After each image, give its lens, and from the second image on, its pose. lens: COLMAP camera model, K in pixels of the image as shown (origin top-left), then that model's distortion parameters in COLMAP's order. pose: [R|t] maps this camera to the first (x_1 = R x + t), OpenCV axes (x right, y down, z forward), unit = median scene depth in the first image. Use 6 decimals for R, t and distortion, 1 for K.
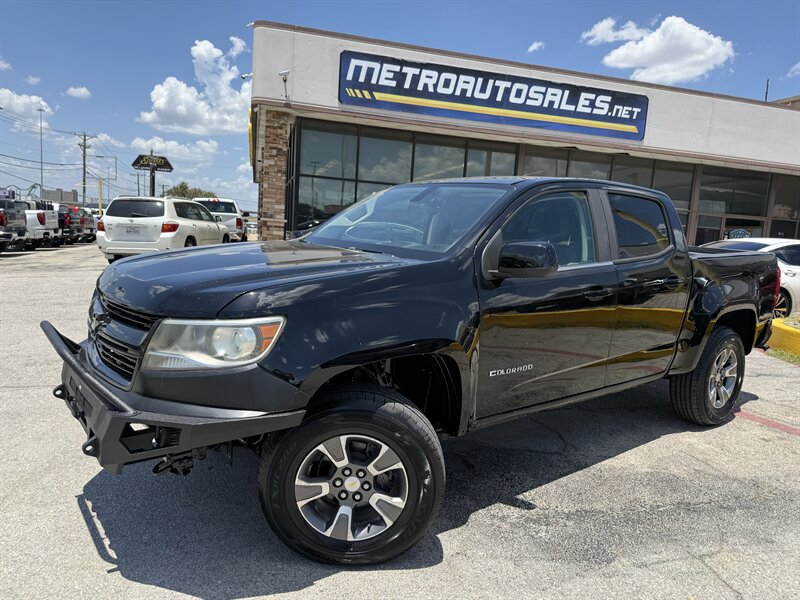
lens RADIAL K [[572.9, 0, 398.6], [0, 572.9, 311.0], [0, 0, 1]] dist [0.040034, -0.049941]
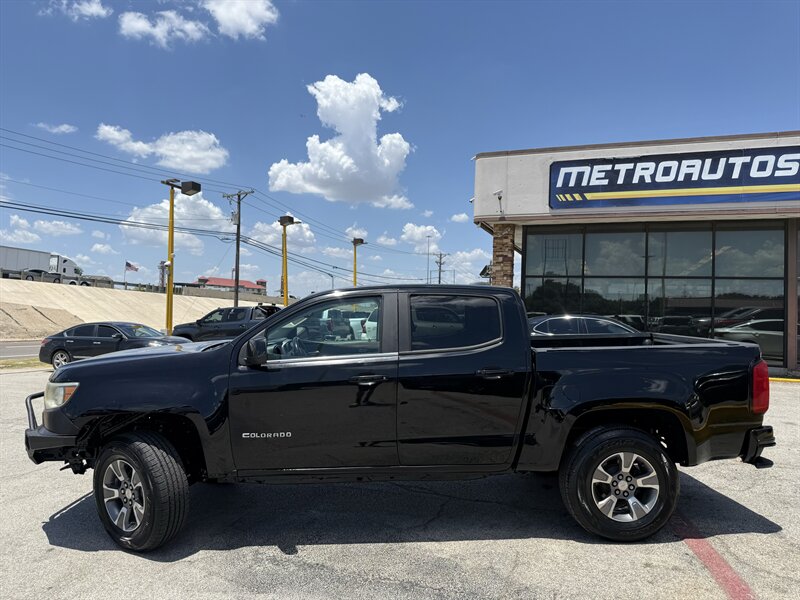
lens RADIAL K [[572.9, 0, 393.4], [0, 572.9, 303.5], [0, 0, 1]] dist [0.040034, -0.049941]
pose [[0.809493, -0.052437, -0.584784, 0.270746], [-0.054752, 0.984922, -0.164108, 0.001223], [0.584572, 0.164863, 0.794416, 0.014266]]
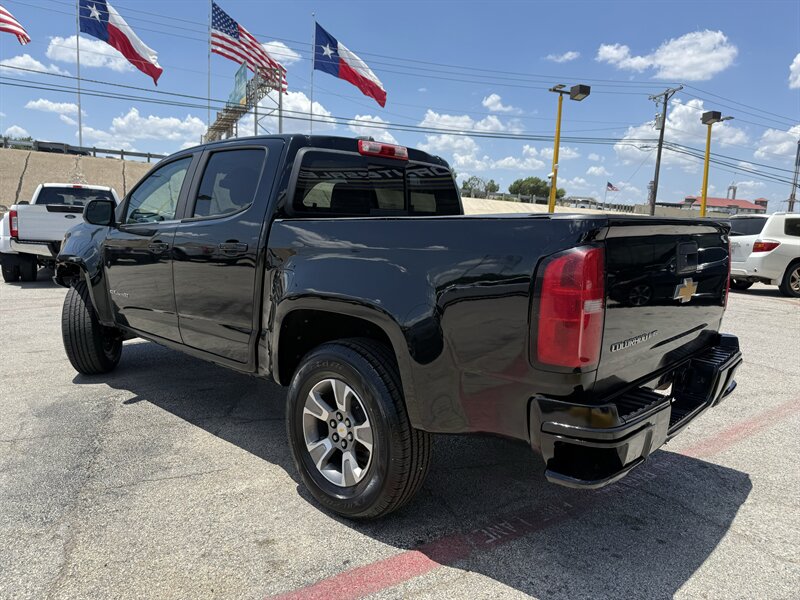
lens RADIAL K [[572.9, 0, 411.5], [0, 572.9, 304.0], [0, 0, 1]] dist [0.040034, -0.049941]
pose [[0.150225, 0.090903, -0.984464, 0.375227], [-0.175185, 0.982454, 0.063985, -0.018994], [0.973007, 0.162851, 0.163514, 0.321939]]
